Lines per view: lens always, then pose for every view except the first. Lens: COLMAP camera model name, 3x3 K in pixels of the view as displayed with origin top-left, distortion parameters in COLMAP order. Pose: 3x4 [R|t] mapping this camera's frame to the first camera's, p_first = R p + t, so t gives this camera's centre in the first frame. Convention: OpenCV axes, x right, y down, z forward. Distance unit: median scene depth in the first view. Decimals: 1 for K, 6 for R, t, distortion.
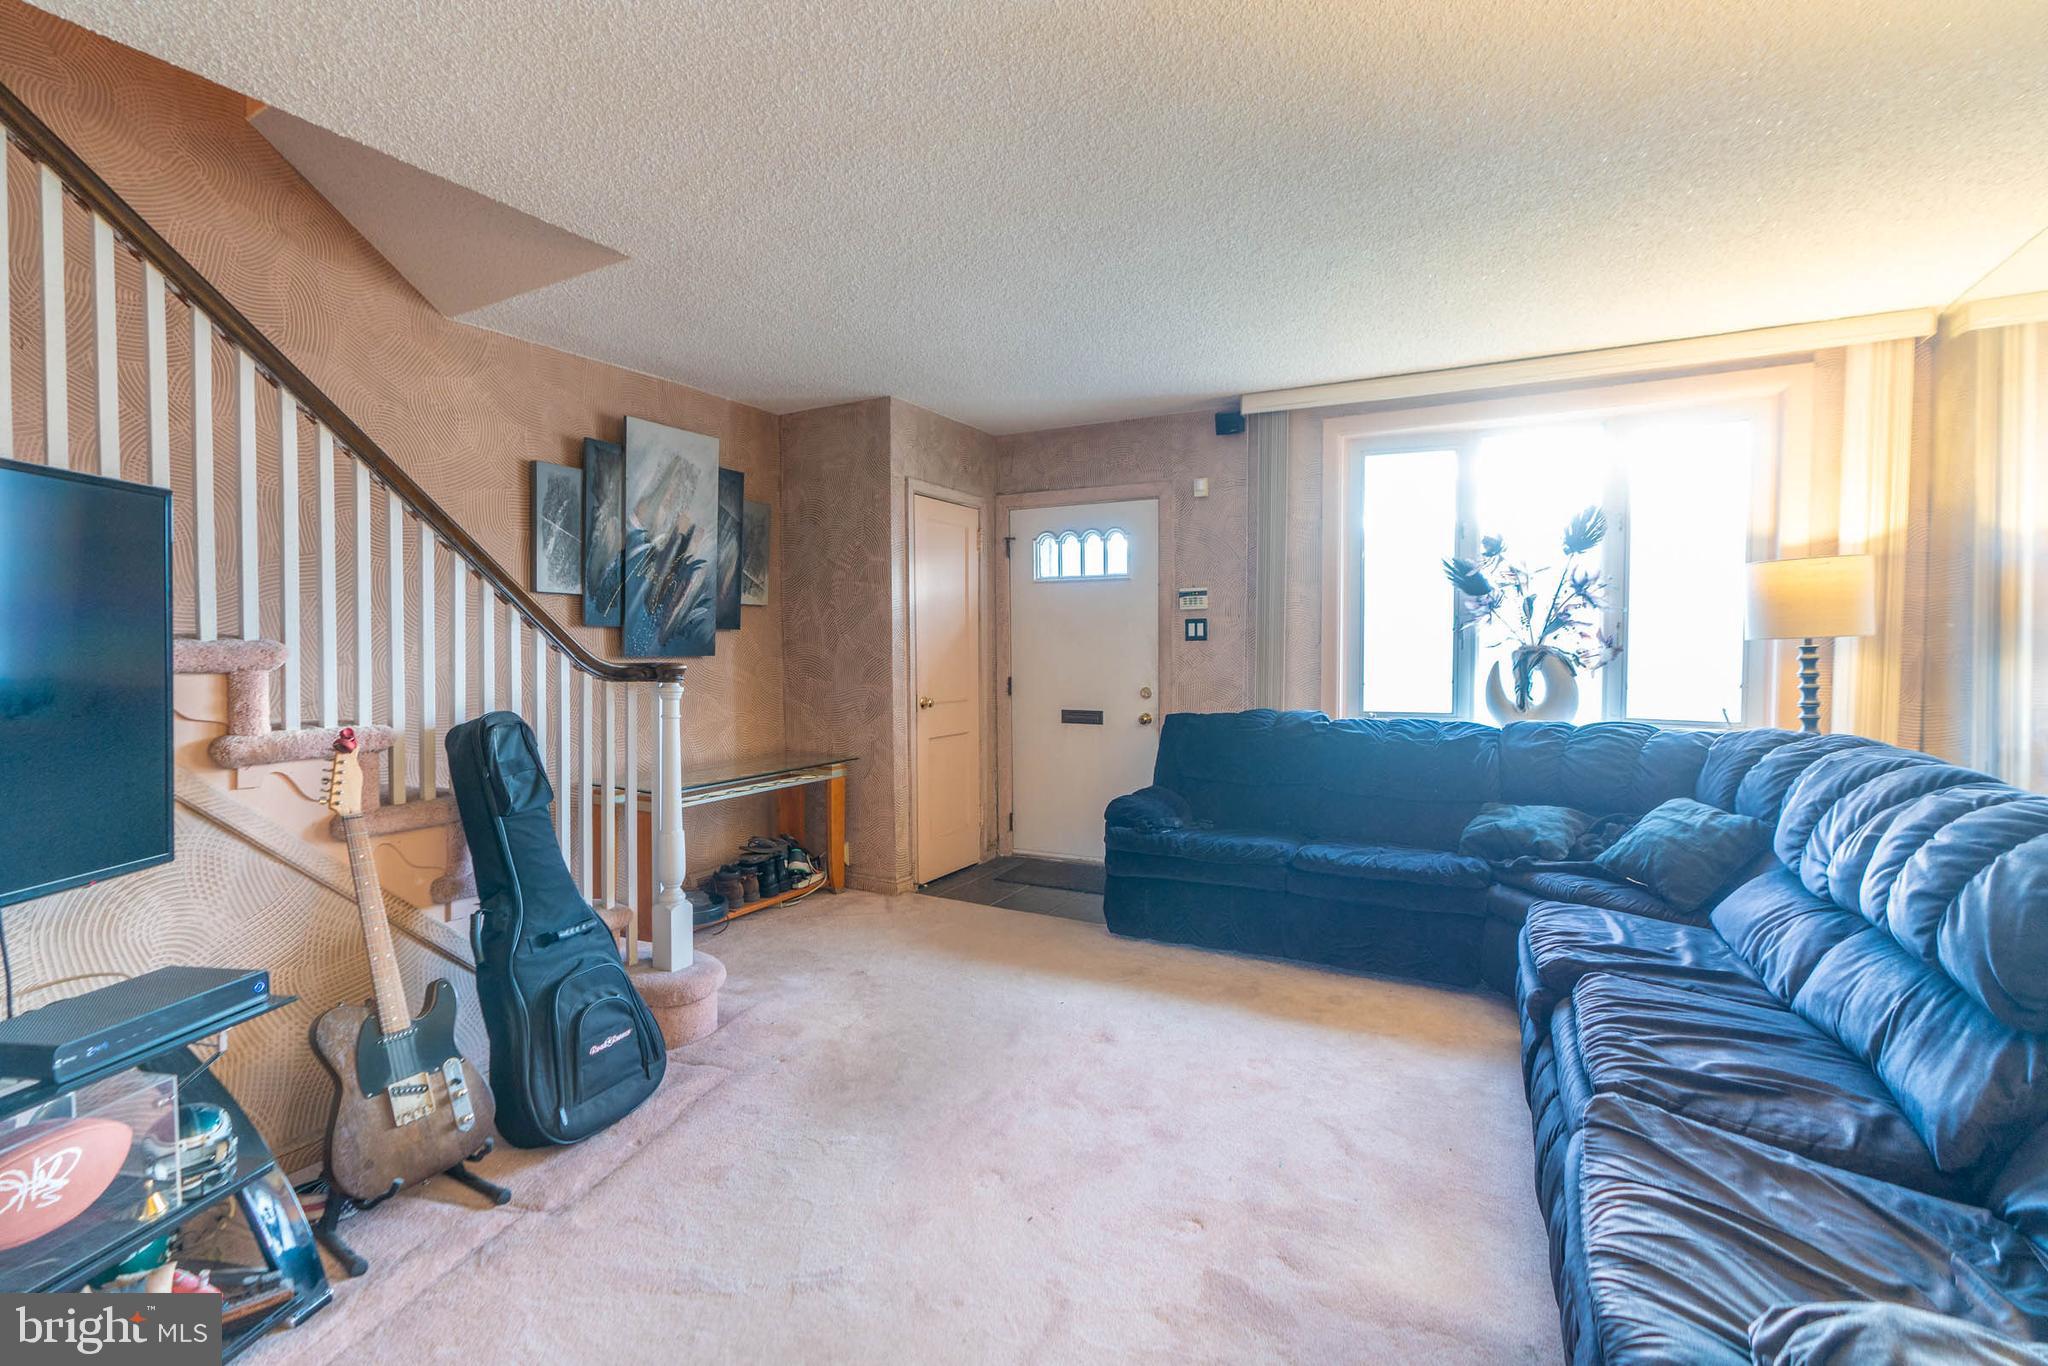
lens RADIAL K [[932.1, 0, 1060.8], [0, 932.1, 689.2], [0, 0, 1]] dist [-0.005313, 0.003592]
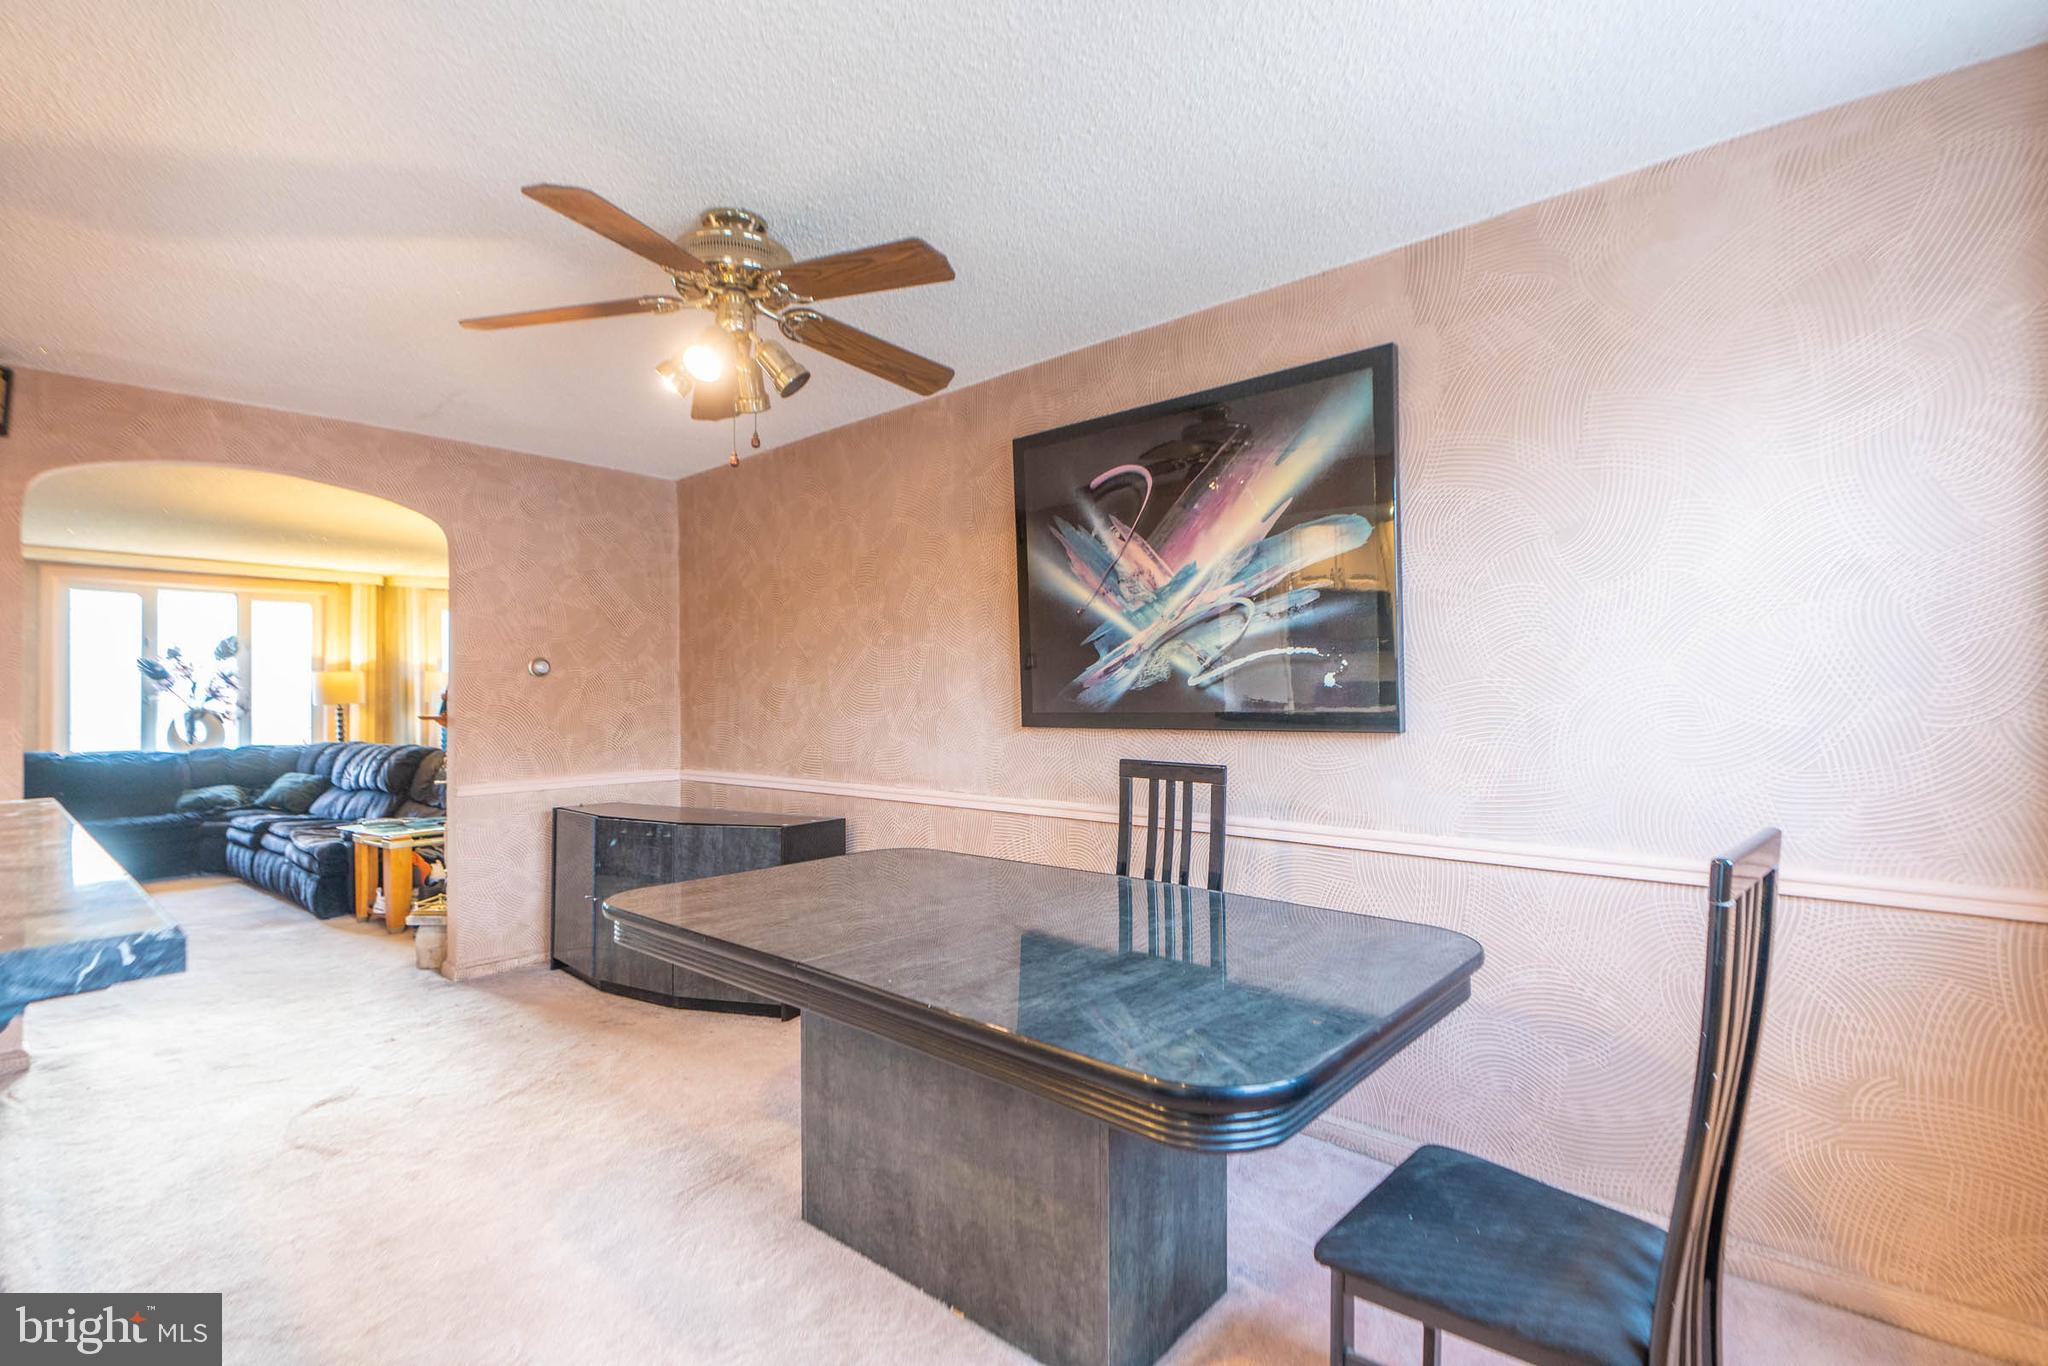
lens RADIAL K [[932.1, 0, 972.1], [0, 932.1, 684.0], [0, 0, 1]] dist [-0.005313, 0.003592]
pose [[0.280430, 0.021096, 0.959643, -0.833543], [0.049313, 0.998122, -0.036353, 0.047671], [-0.958607, 0.057517, 0.278863, -0.987712]]
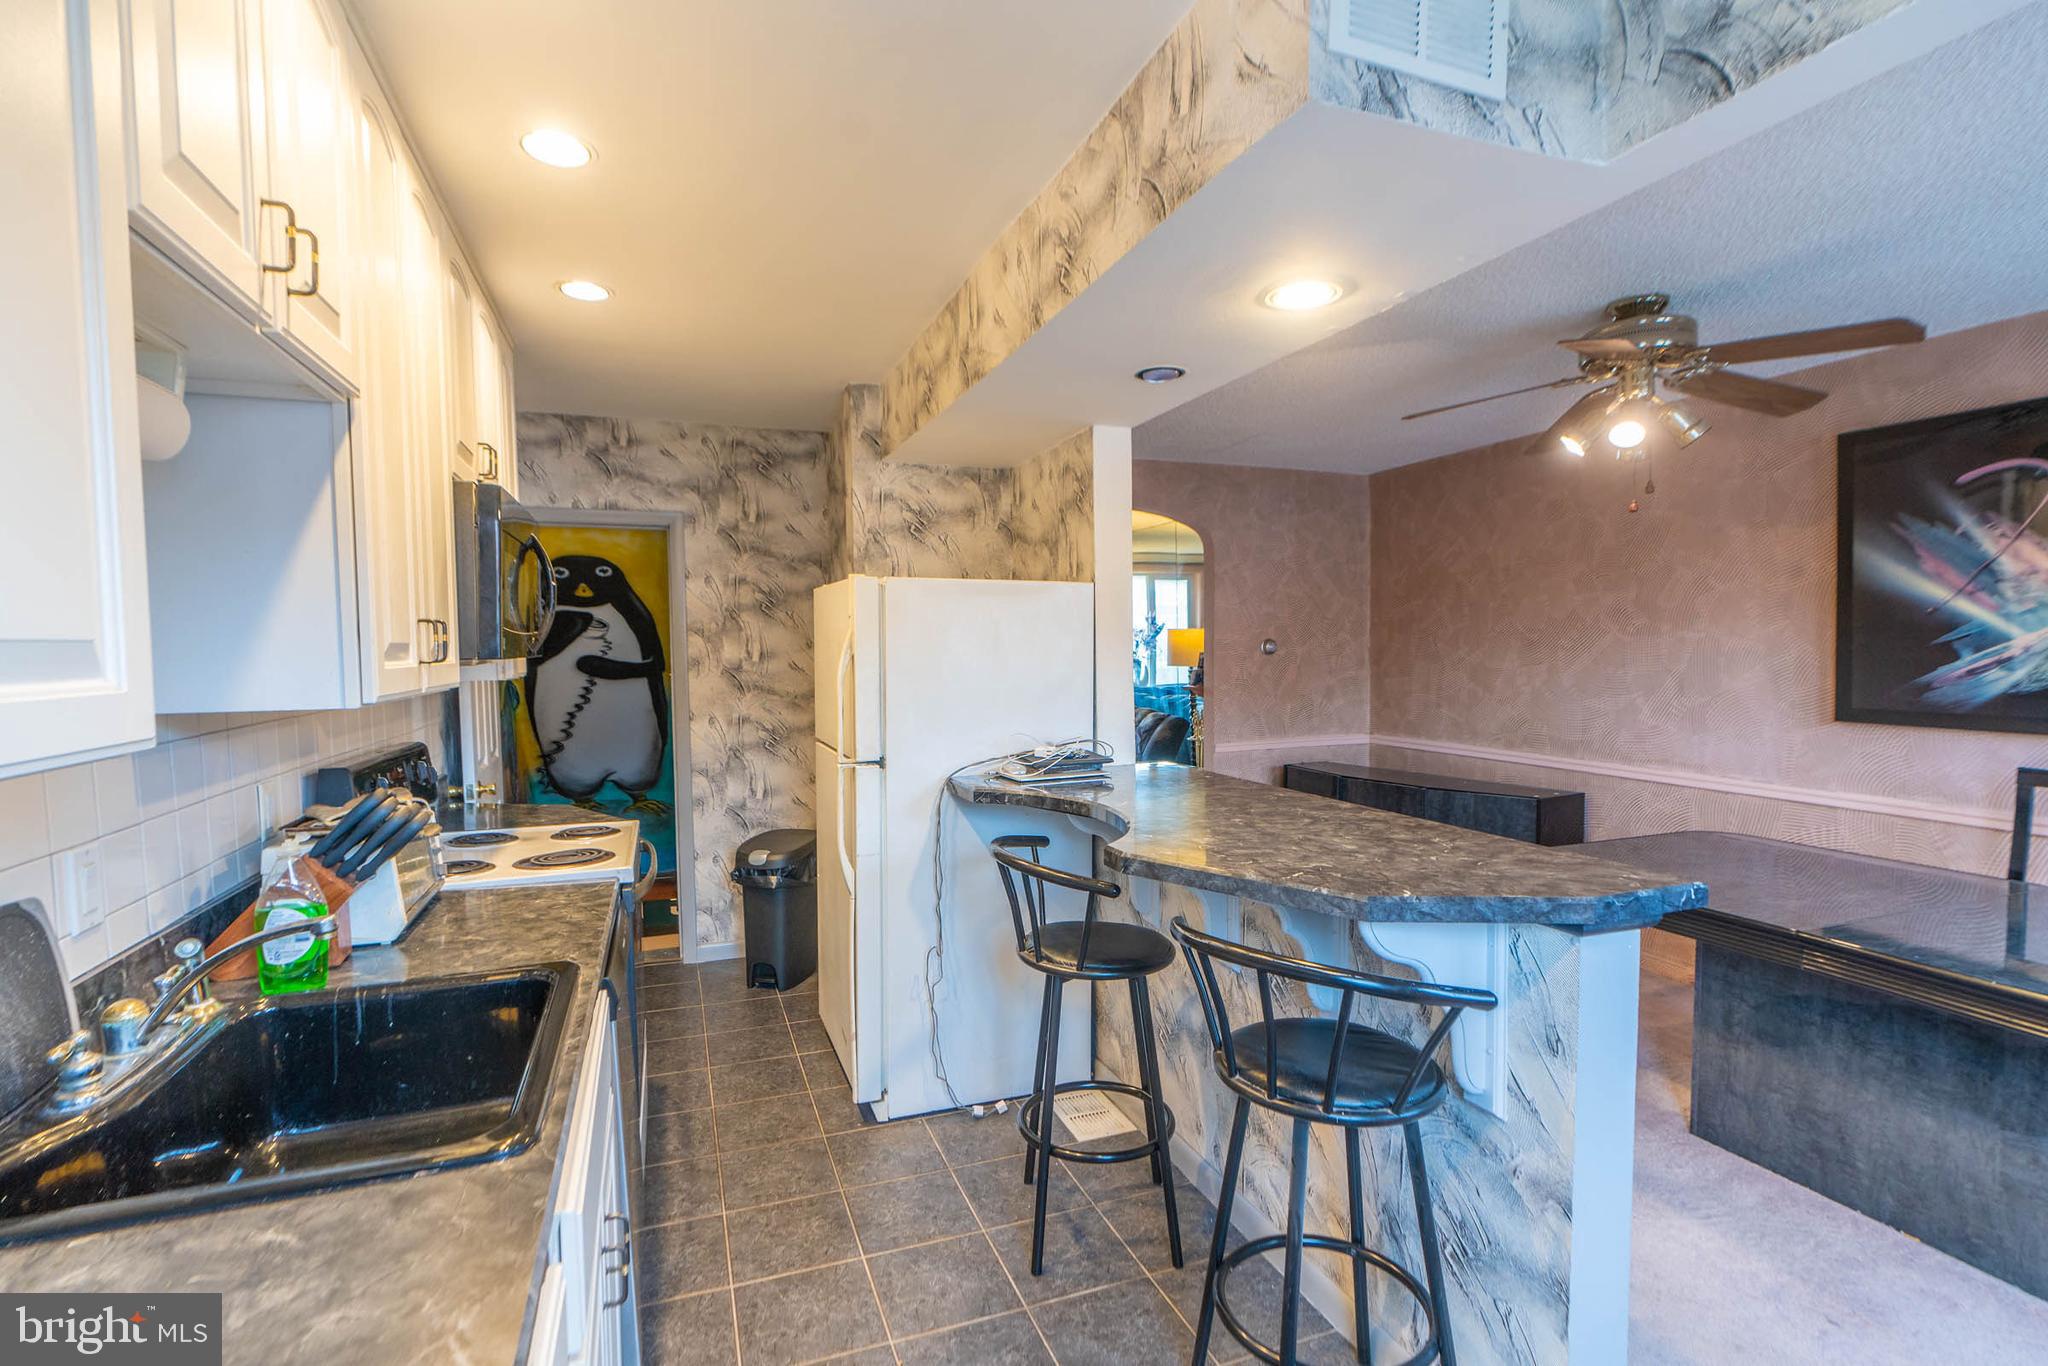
lens RADIAL K [[932.1, 0, 1024.1], [0, 932.1, 689.3], [0, 0, 1]] dist [-0.005313, 0.003592]
pose [[0.672041, -0.033698, 0.739747, -1.133255], [0.035129, 0.999290, 0.013607, -0.007322], [-0.739680, 0.016842, 0.672748, -0.823348]]
